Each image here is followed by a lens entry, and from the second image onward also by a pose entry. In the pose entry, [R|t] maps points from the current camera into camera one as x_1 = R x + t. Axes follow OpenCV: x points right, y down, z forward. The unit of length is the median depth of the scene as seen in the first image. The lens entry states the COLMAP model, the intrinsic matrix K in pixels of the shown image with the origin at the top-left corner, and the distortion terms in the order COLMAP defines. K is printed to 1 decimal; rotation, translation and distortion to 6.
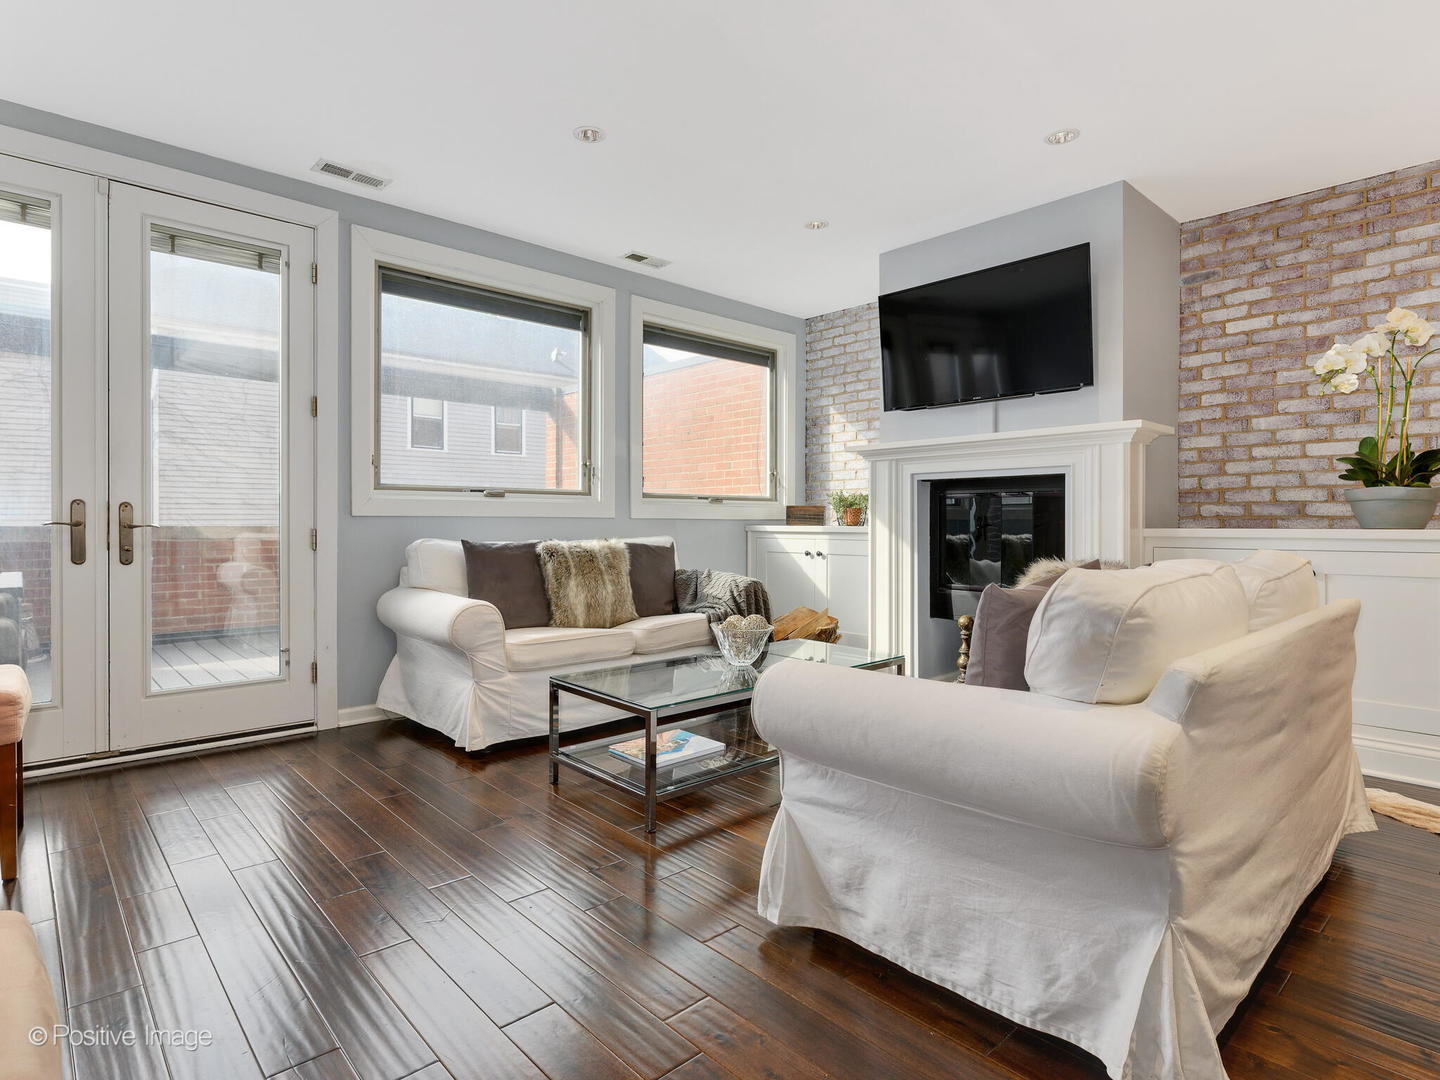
lens RADIAL K [[773.6, 0, 713.6], [0, 773.6, 534.2], [0, 0, 1]] dist [-0.016109, 0.004759]
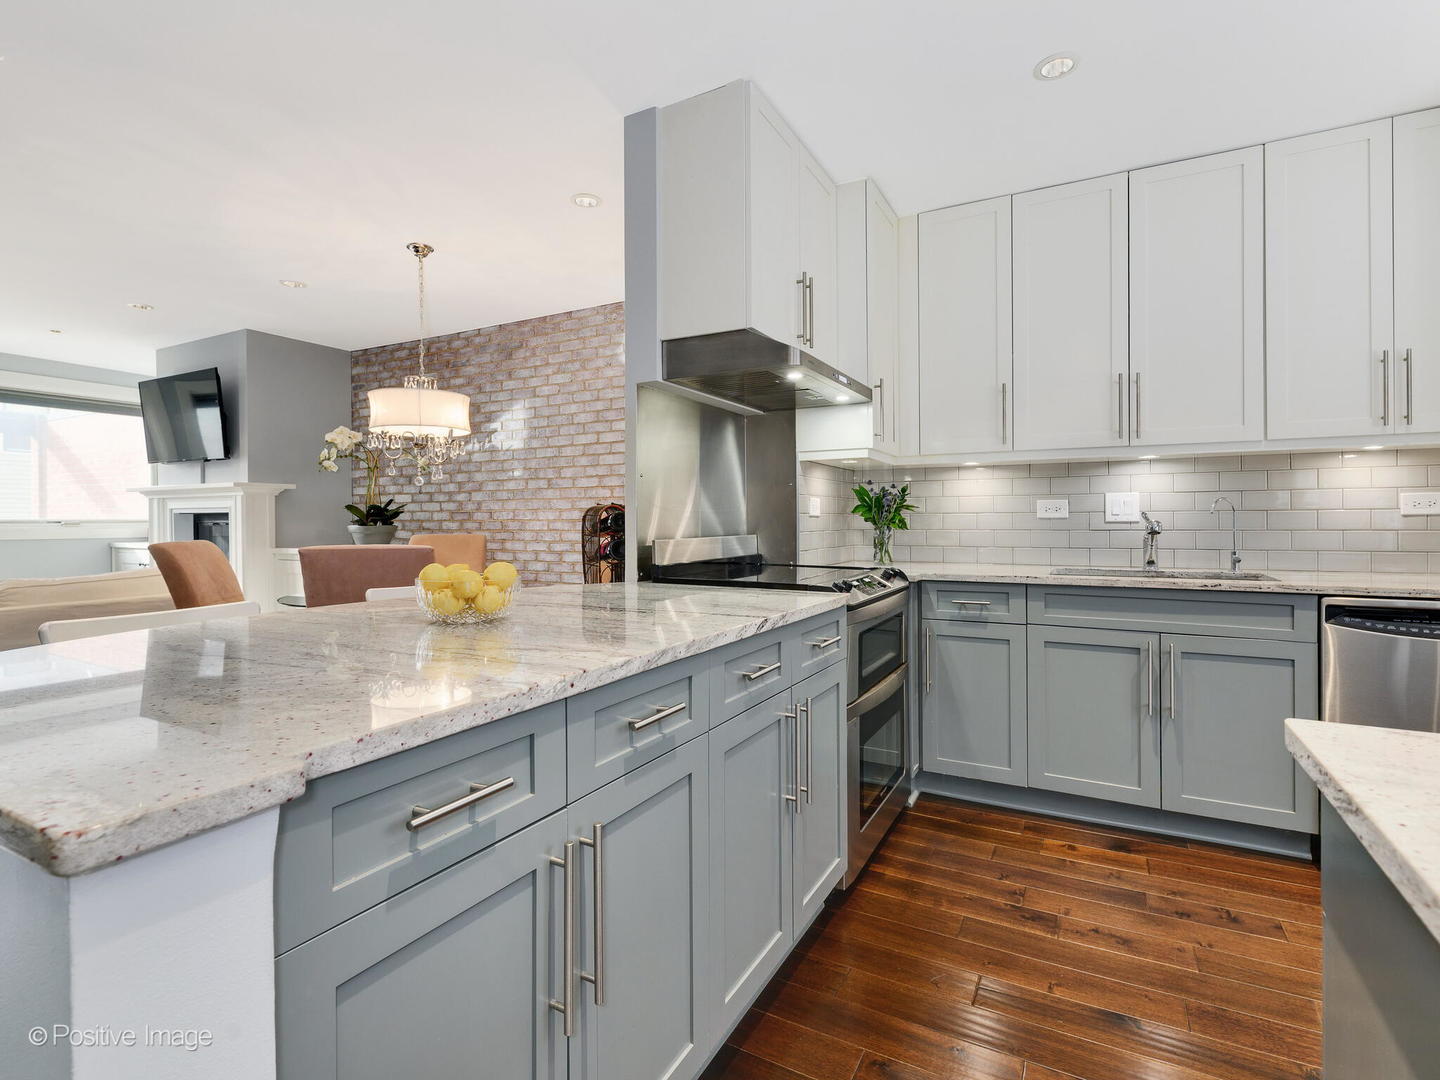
lens RADIAL K [[679.4, 0, 733.5], [0, 679.4, 522.7], [0, 0, 1]] dist [0.002574, -0.002515]
pose [[0.937850, -0.005328, 0.346999, 0.878111], [0.009807, 0.999890, -0.011153, -0.031169], [-0.346901, 0.013863, 0.937799, -0.589637]]
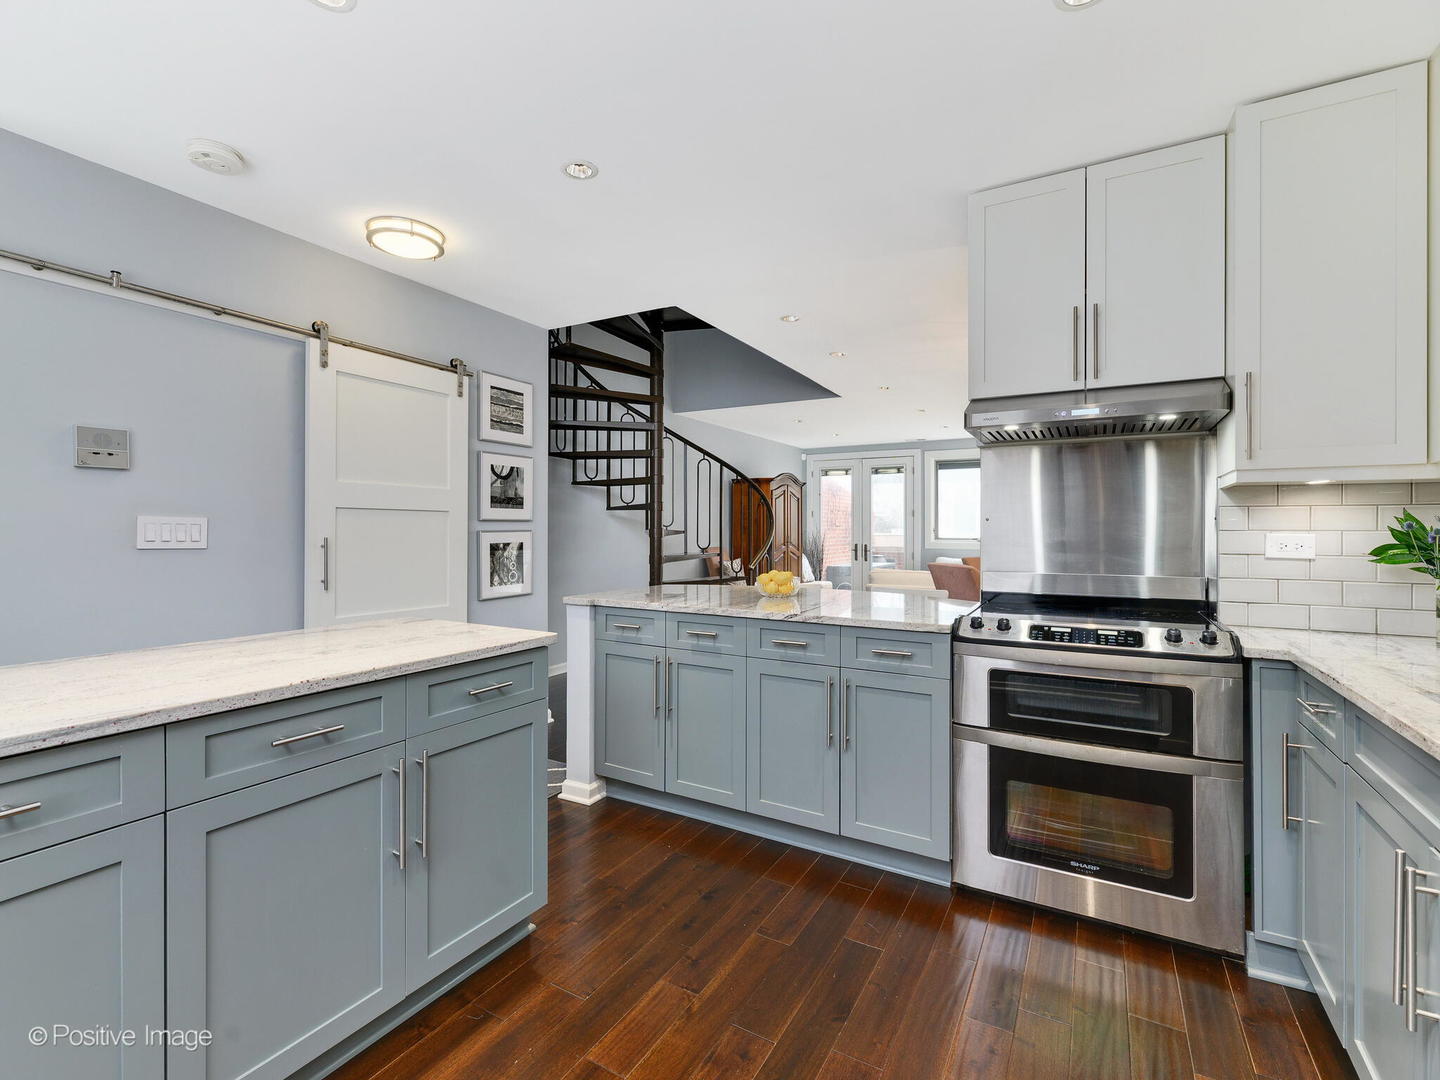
lens RADIAL K [[659.2, 0, 738.8], [0, 659.2, 530.5], [0, 0, 1]] dist [-0.000190, 0.000932]
pose [[0.333003, -0.000749, -0.942926, 1.623802], [-0.019554, 0.999779, -0.007699, -0.057267], [0.942723, 0.021002, 0.332914, -0.509461]]
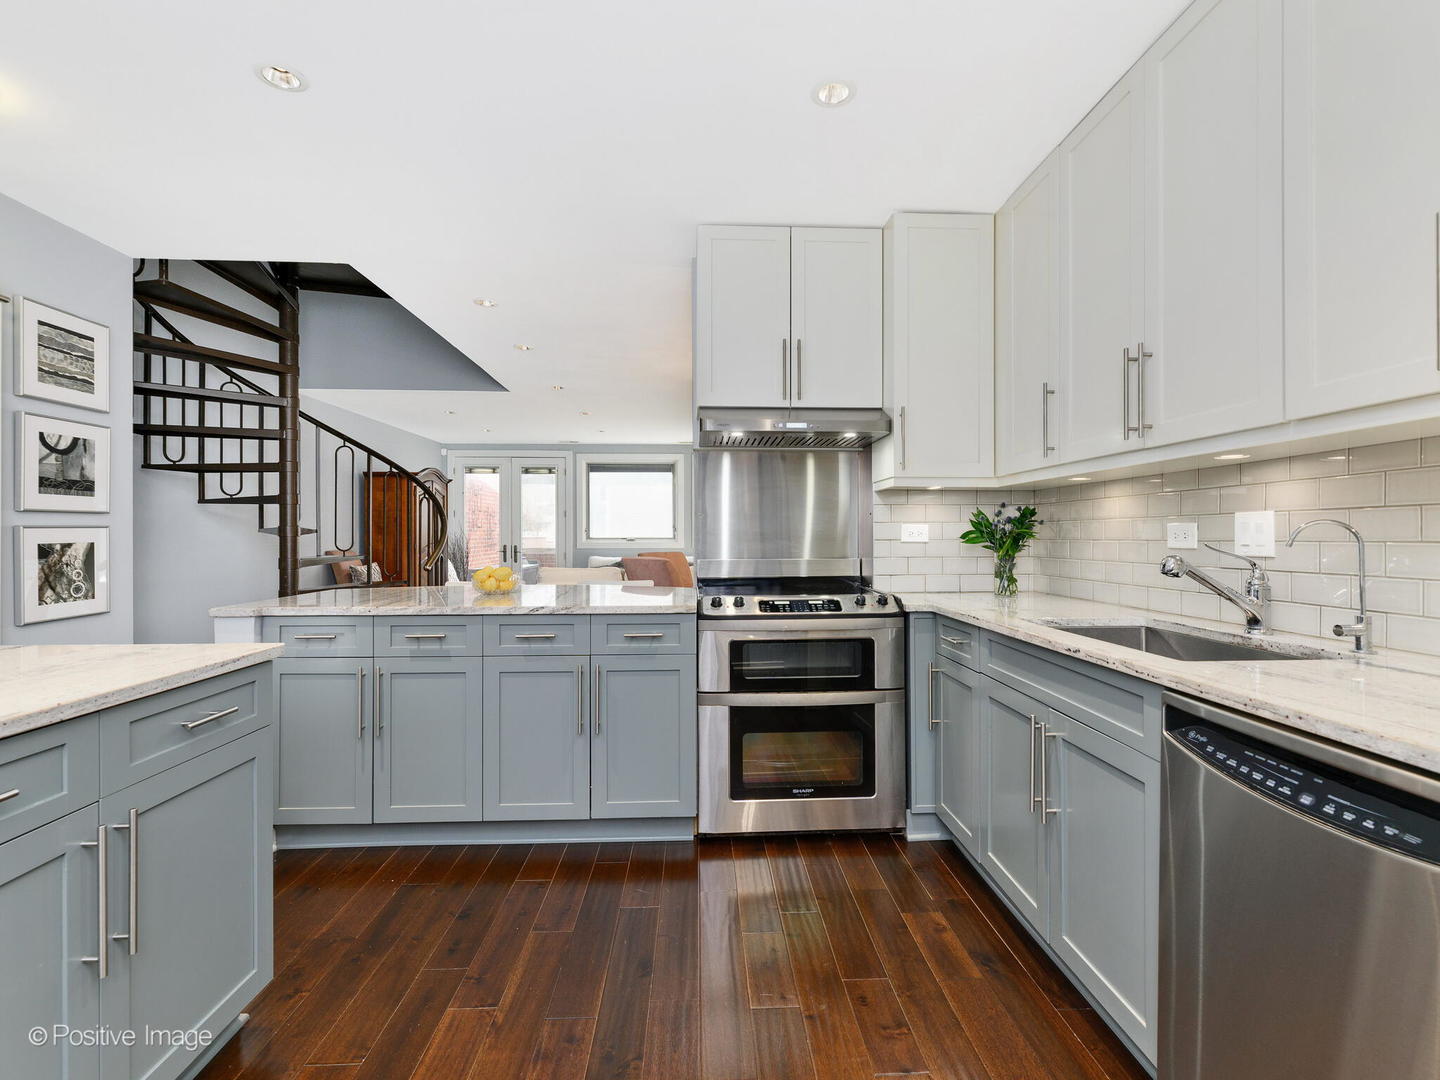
lens RADIAL K [[659.2, 0, 733.5], [0, 659.2, 534.5], [0, 0, 1]] dist [-0.000190, 0.000932]
pose [[0.781670, -0.003083, -0.623685, 1.573016], [-0.008313, 0.999847, -0.015362, -0.042522], [0.623637, 0.017193, 0.781525, -0.627523]]
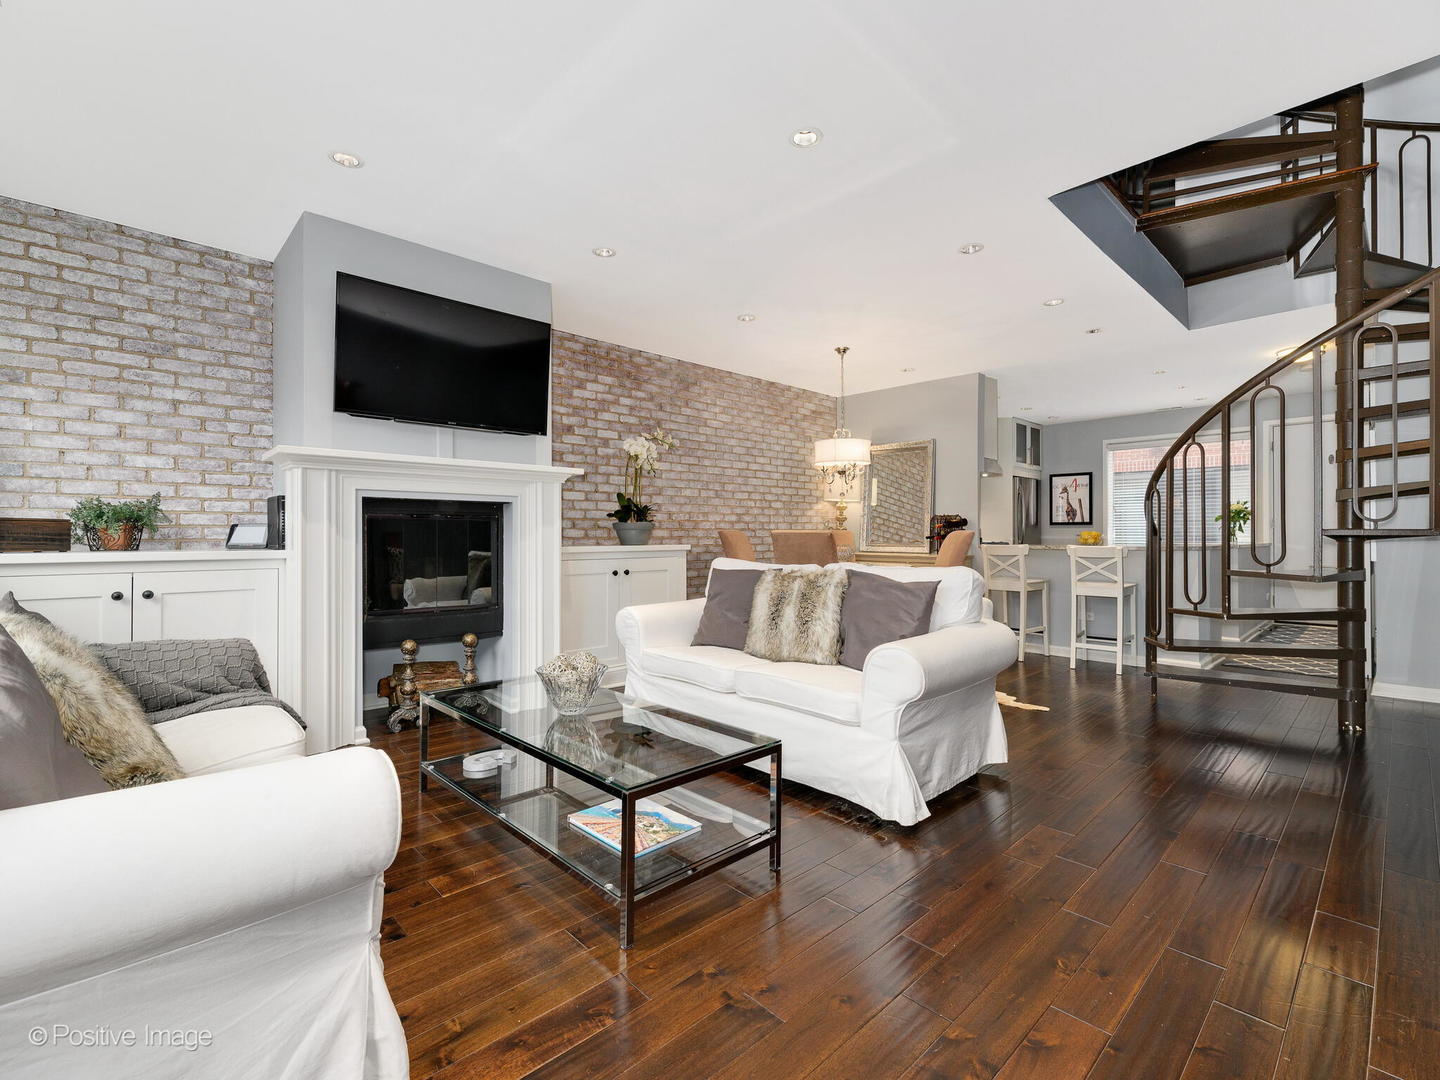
lens RADIAL K [[679.4, 0, 715.2], [0, 679.4, 541.5], [0, 0, 1]] dist [0.002574, -0.002515]
pose [[-0.048499, -0.007750, 0.998793, -0.583440], [0.020176, 0.999758, 0.008737, -0.018792], [-0.998619, 0.020575, -0.048331, 0.699526]]
